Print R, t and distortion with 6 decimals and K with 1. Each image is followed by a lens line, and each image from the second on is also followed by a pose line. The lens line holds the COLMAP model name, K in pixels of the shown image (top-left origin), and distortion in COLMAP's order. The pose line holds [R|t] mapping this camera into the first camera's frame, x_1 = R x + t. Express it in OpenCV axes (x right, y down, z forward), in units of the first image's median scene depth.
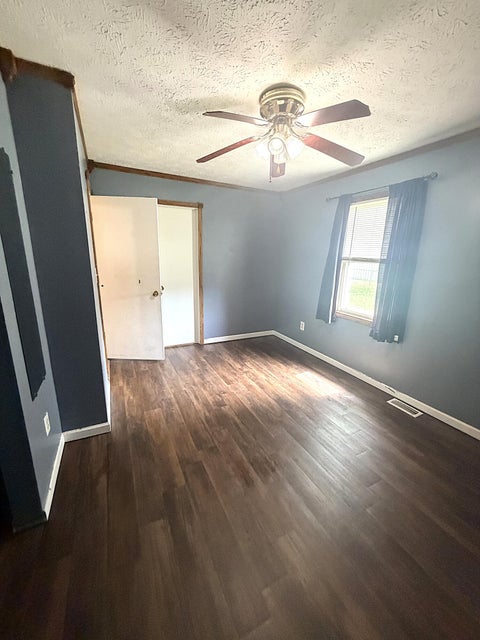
lens RADIAL K [[257.0, 0, 240.6], [0, 257.0, 319.9], [0, 0, 1]] dist [0.003064, 0.000002]
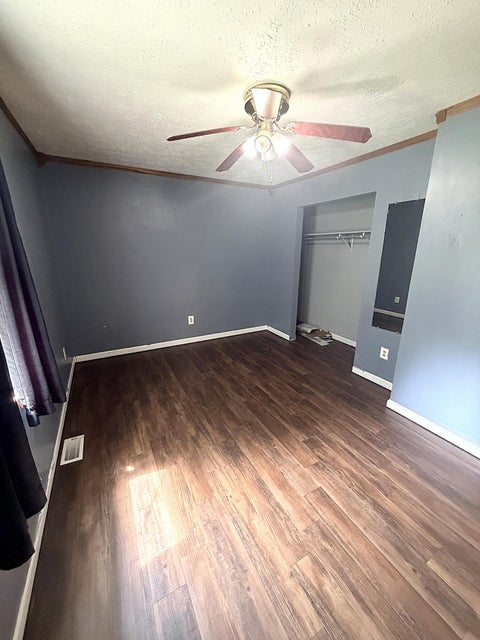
lens RADIAL K [[257.0, 0, 240.8], [0, 257.0, 321.3], [0, 0, 1]] dist [0.003064, 0.000002]
pose [[-0.999049, -0.023632, -0.036635, 0.165853], [-0.038978, 0.860599, 0.507789, -0.365972], [0.019528, 0.508734, -0.860702, 1.377335]]
